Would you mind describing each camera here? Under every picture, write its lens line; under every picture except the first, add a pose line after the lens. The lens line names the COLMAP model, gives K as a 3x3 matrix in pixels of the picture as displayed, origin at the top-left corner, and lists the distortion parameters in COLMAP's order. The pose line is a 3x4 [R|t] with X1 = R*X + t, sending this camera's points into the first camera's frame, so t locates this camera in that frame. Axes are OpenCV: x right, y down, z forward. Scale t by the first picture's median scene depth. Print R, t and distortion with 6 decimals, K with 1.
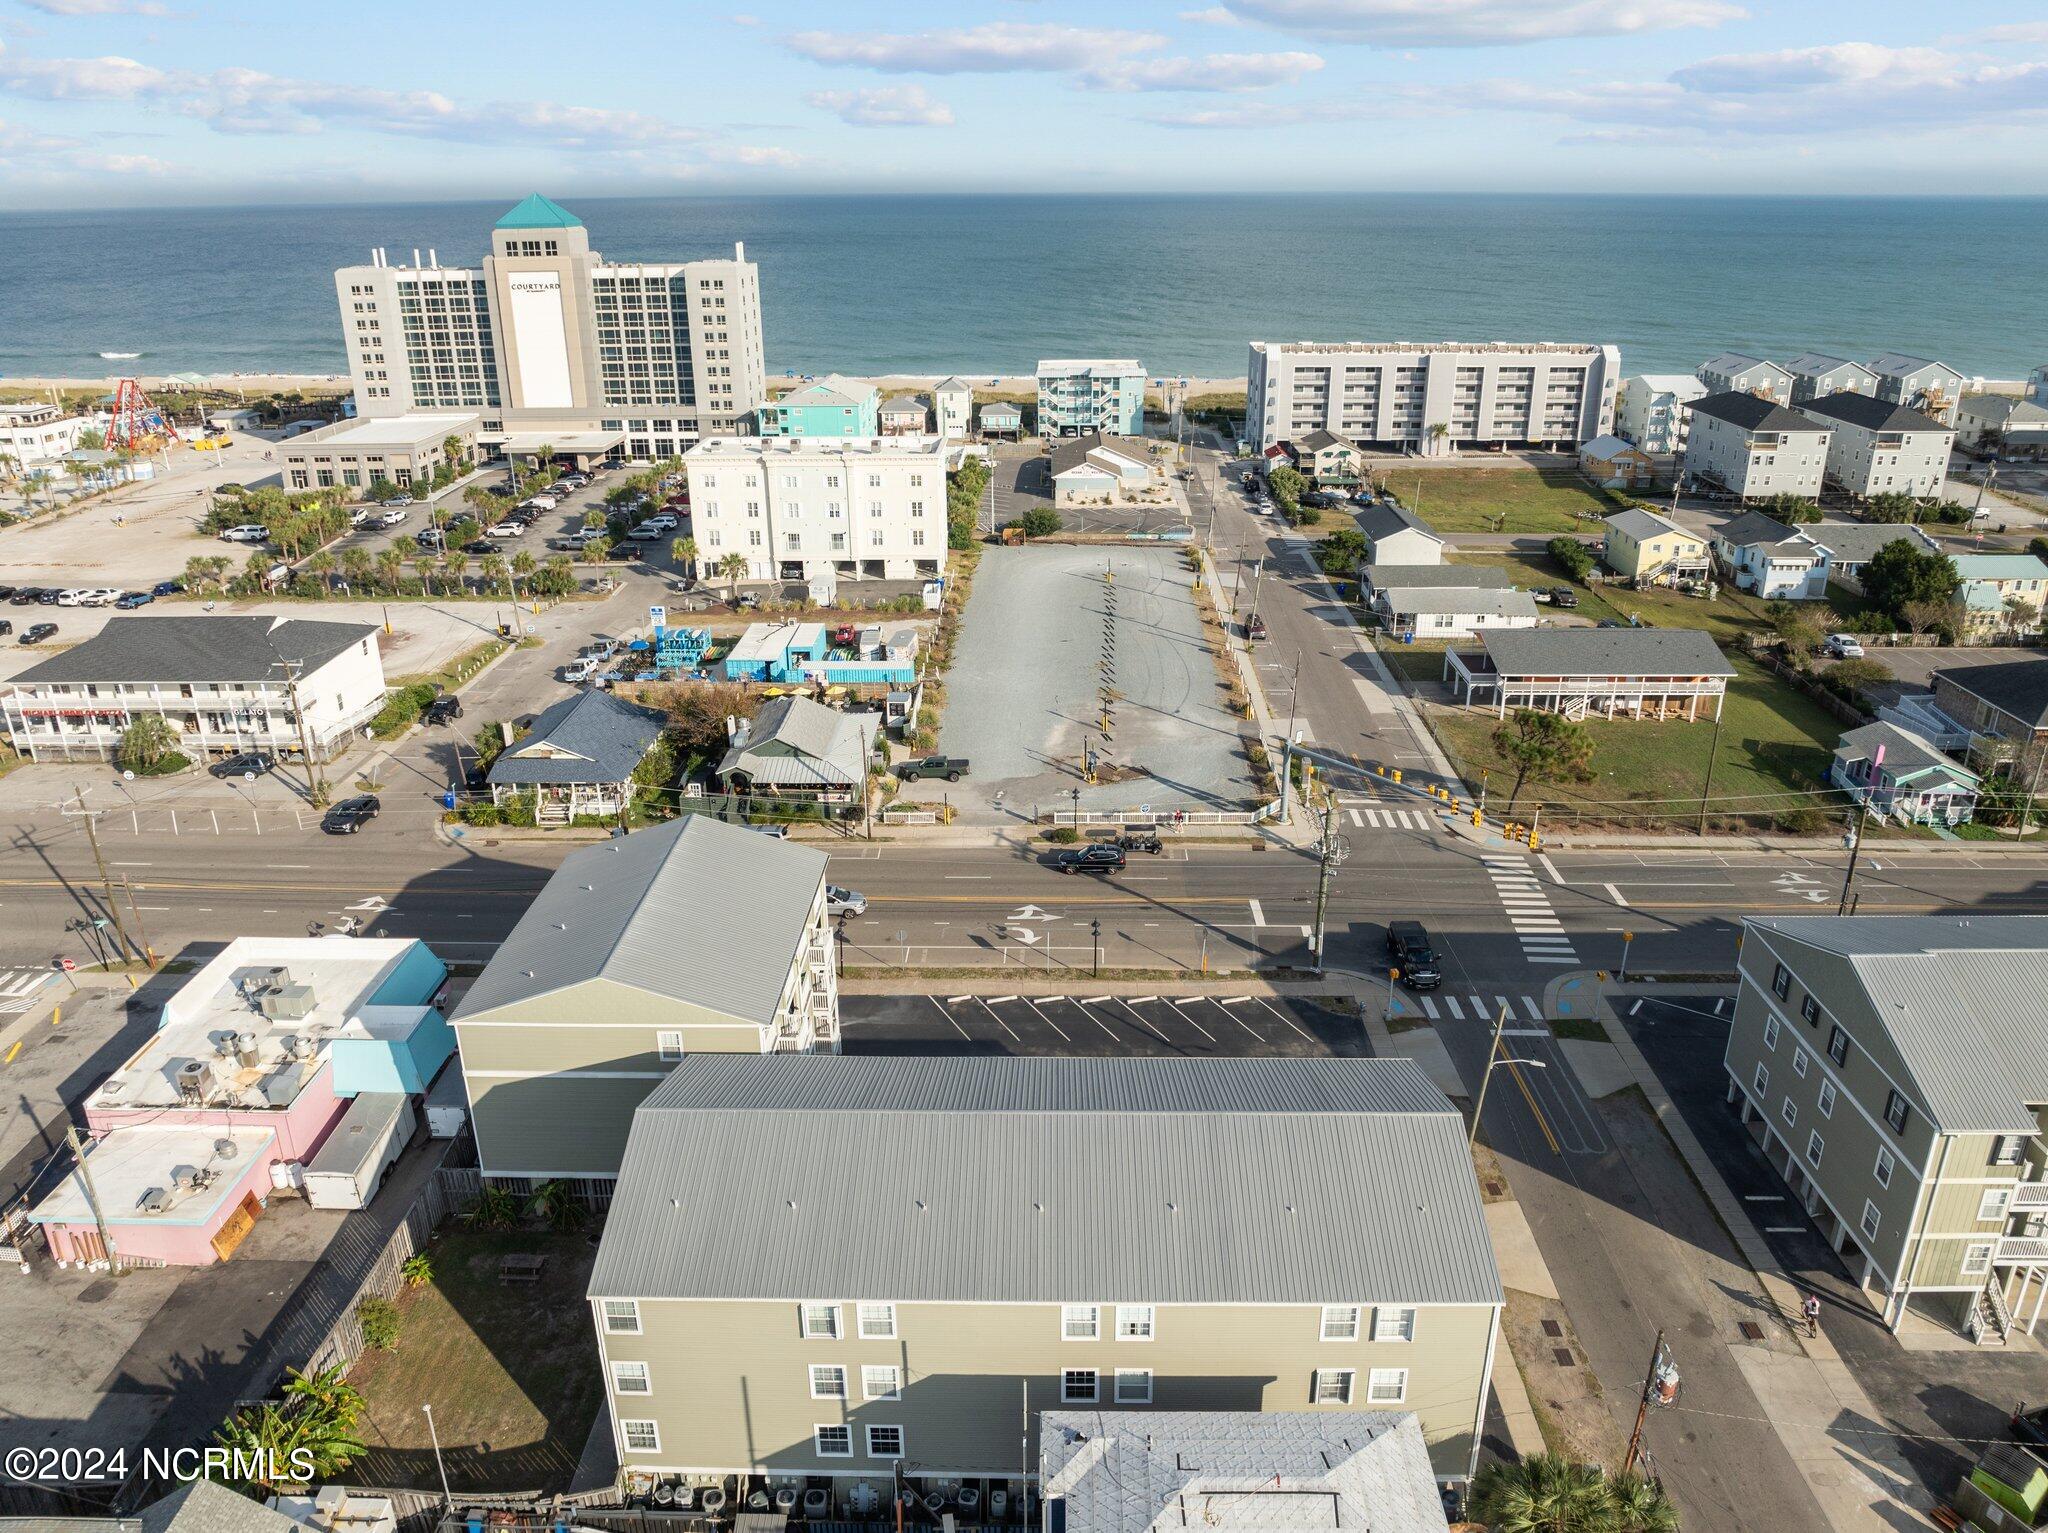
lens RADIAL K [[1439.2, 0, 1037.9], [0, 1439.2, 766.4], [0, 0, 1]] dist [-0.036976, -0.002149]
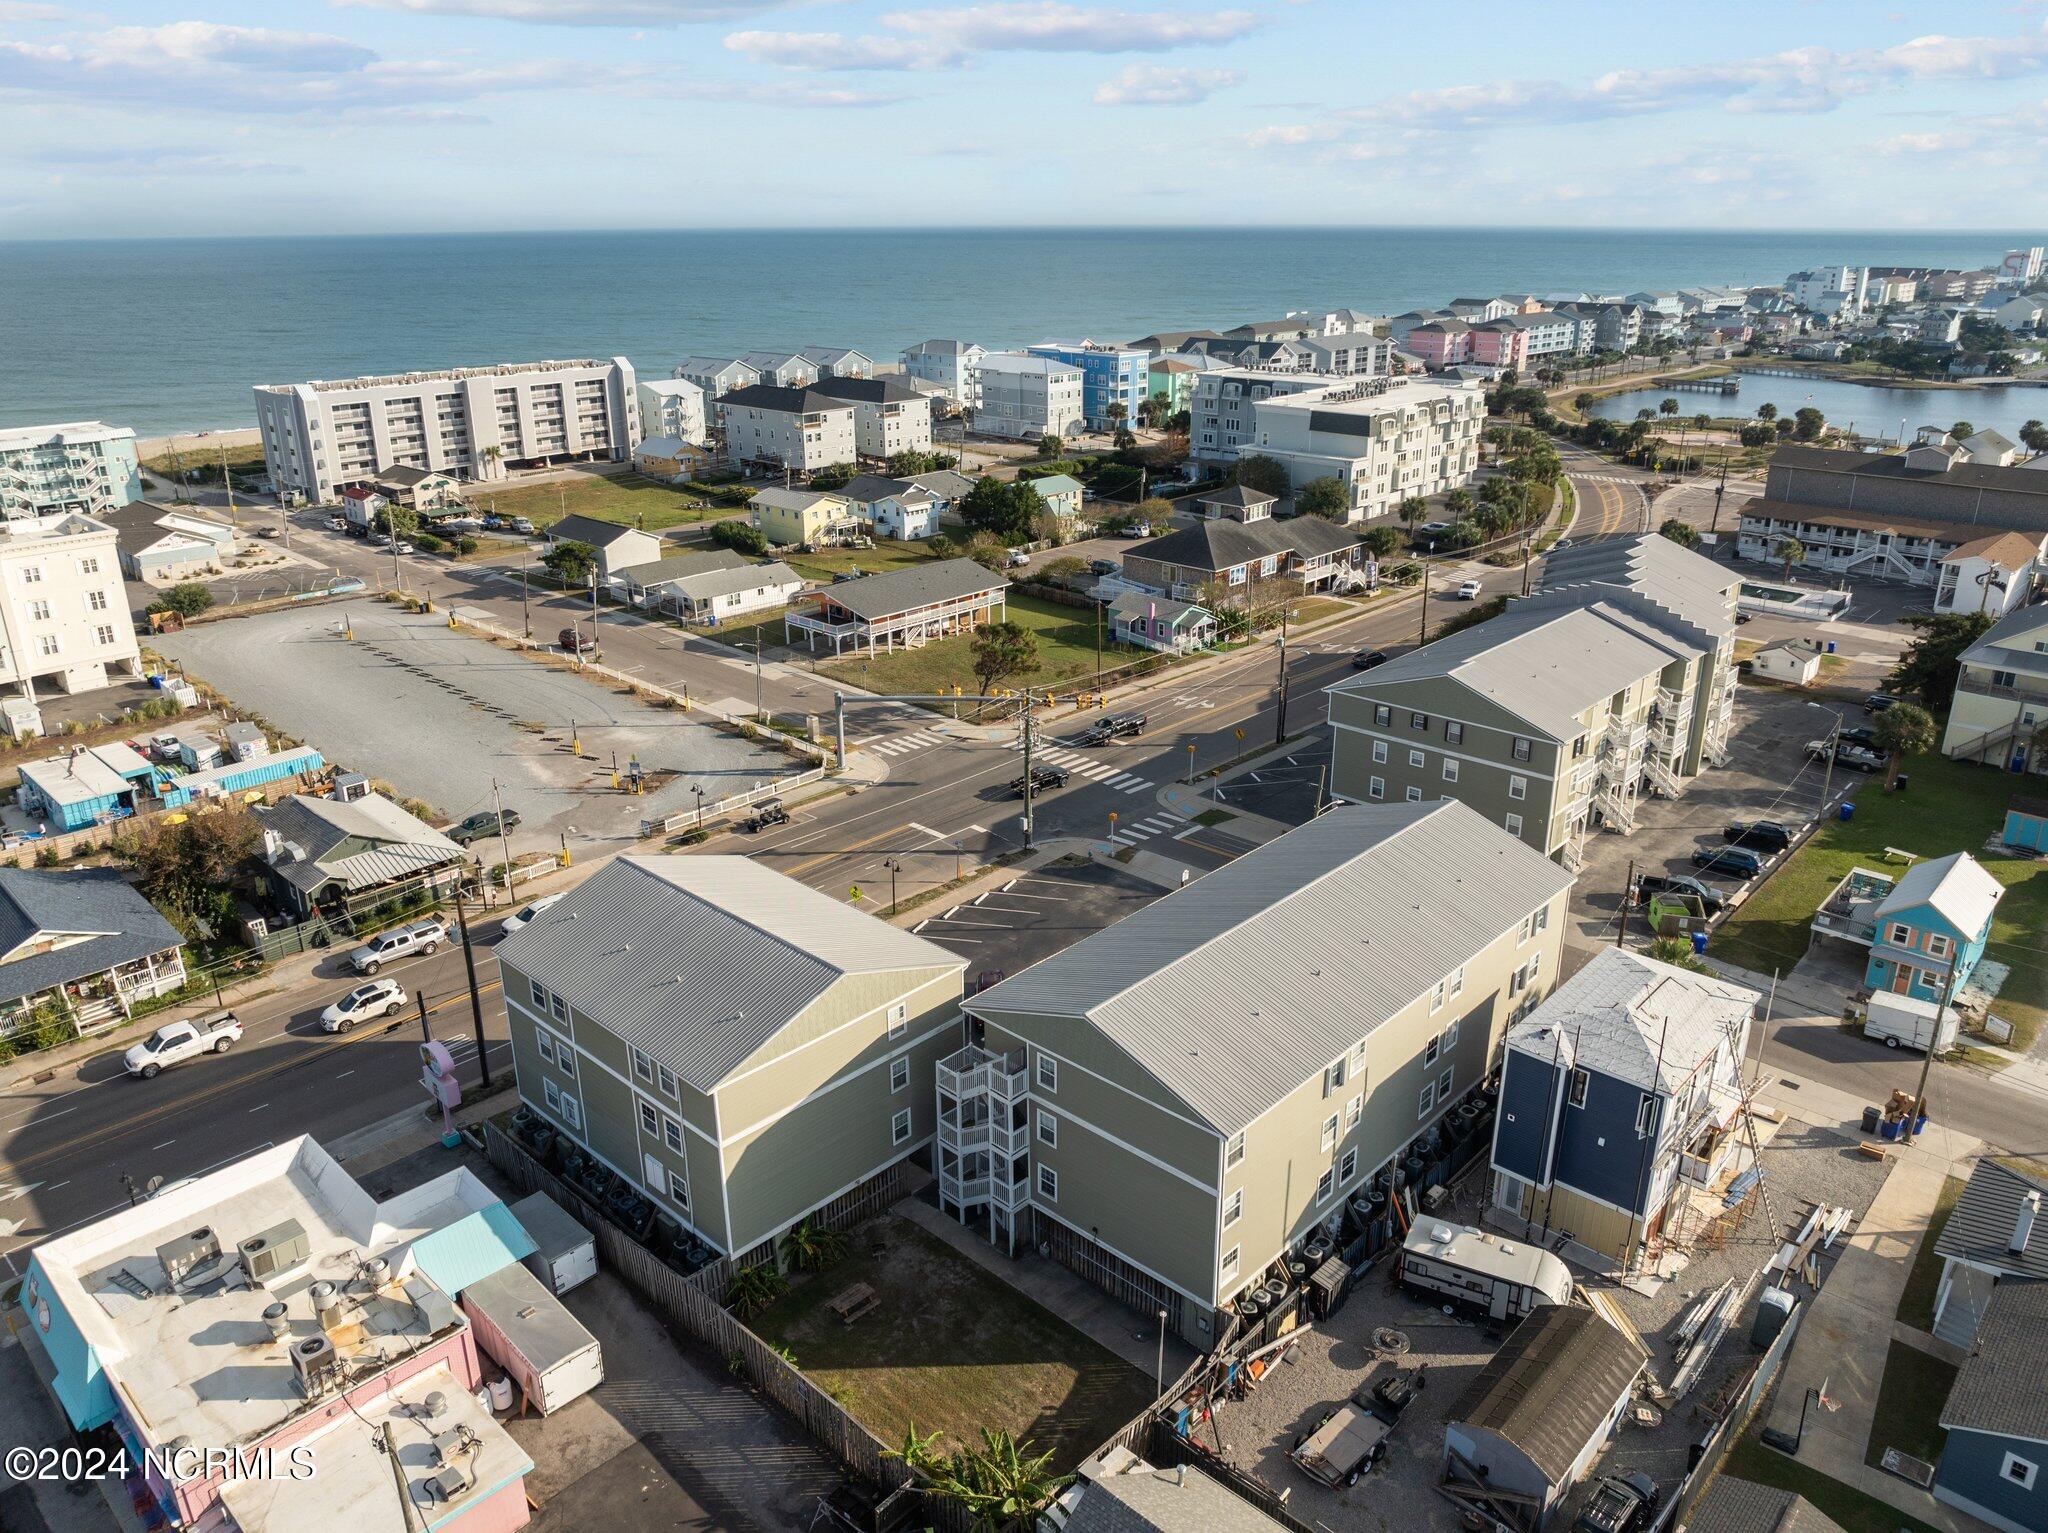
lens RADIAL K [[1436.3, 0, 1024.8], [0, 1436.3, 763.2], [0, 0, 1]] dist [-0.035262, 0.002449]
pose [[0.673554, -0.259162, 0.692214, -0.433431], [0.277242, 0.956723, 0.088425, -0.021166], [-0.685173, 0.132352, 0.716255, 0.102367]]
